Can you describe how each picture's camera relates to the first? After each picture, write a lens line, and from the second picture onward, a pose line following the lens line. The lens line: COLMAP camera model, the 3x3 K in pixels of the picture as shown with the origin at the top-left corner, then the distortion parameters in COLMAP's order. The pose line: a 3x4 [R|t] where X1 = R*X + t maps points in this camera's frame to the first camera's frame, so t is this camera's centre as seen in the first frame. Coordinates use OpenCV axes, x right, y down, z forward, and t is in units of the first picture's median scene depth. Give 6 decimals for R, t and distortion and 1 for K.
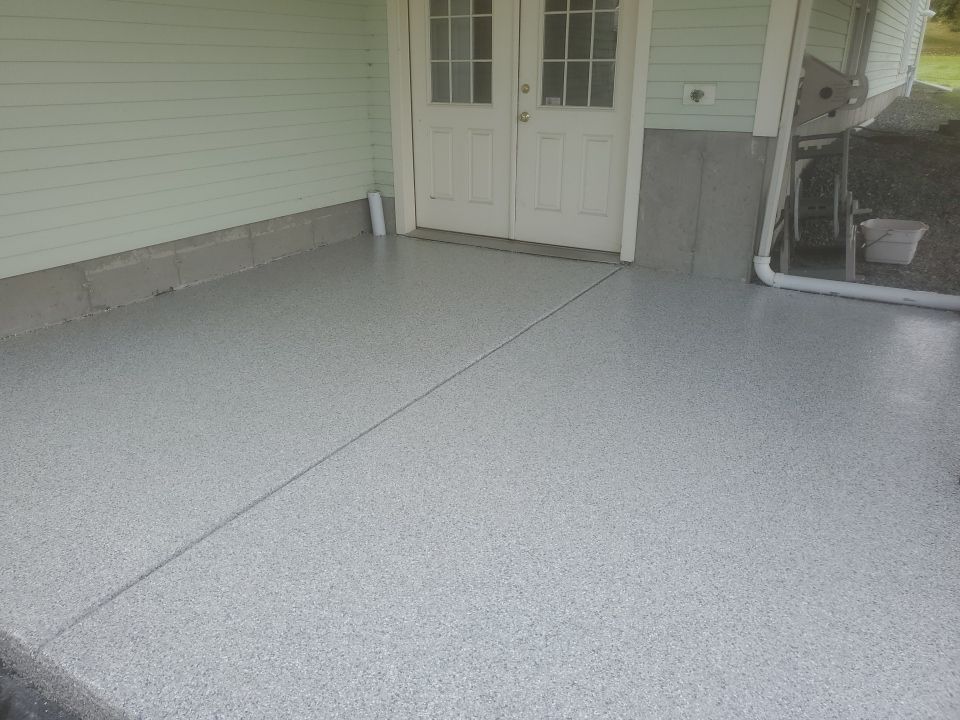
lens RADIAL K [[750.8, 0, 466.8], [0, 750.8, 340.4], [0, 0, 1]] dist [0.040187, -0.027446]
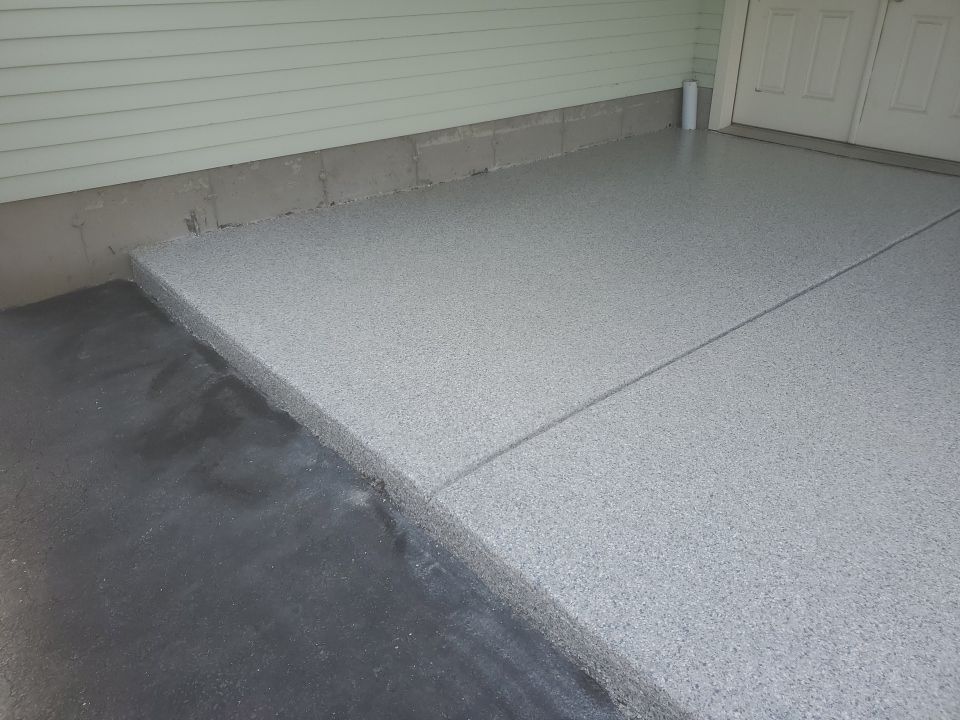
lens RADIAL K [[750.8, 0, 466.8], [0, 750.8, 340.4], [0, 0, 1]] dist [0.040187, -0.027446]
pose [[0.947555, 0.146560, -0.284005, -0.105510], [-0.110544, 0.984100, 0.139025, 0.020225], [0.299865, -0.100339, 0.948690, 0.023290]]
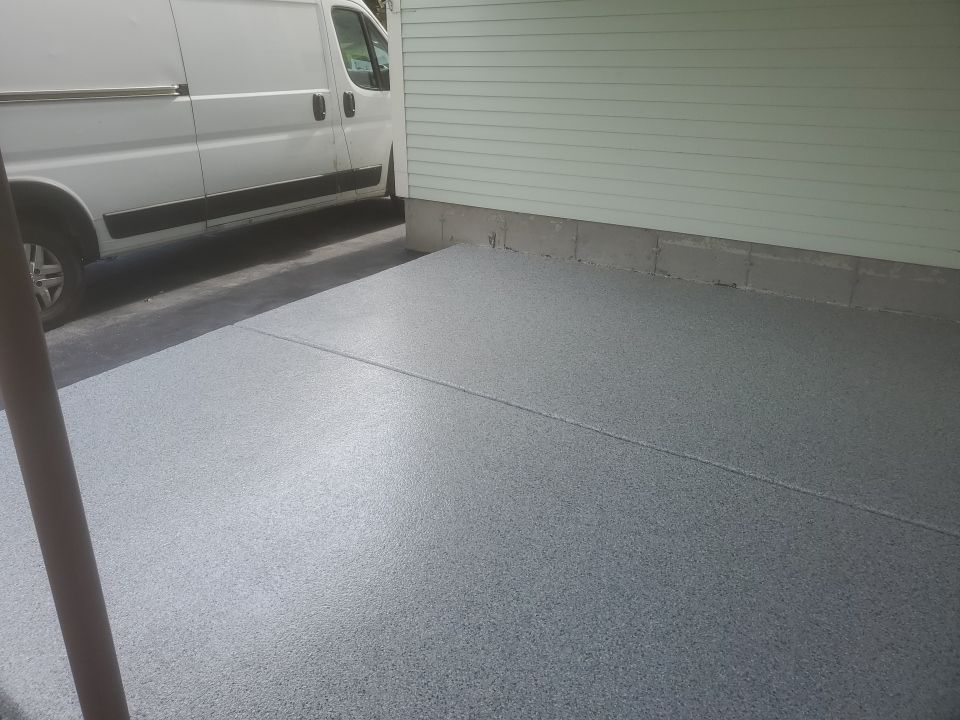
lens RADIAL K [[702.0, 0, 460.0], [0, 702.0, 357.2], [0, 0, 1]] dist [0.006430, -0.156238]
pose [[-0.075488, 0.394313, -0.915870, 0.596451], [-0.330448, 0.856697, 0.396073, -0.256548], [0.940801, 0.332546, 0.065630, 0.659319]]
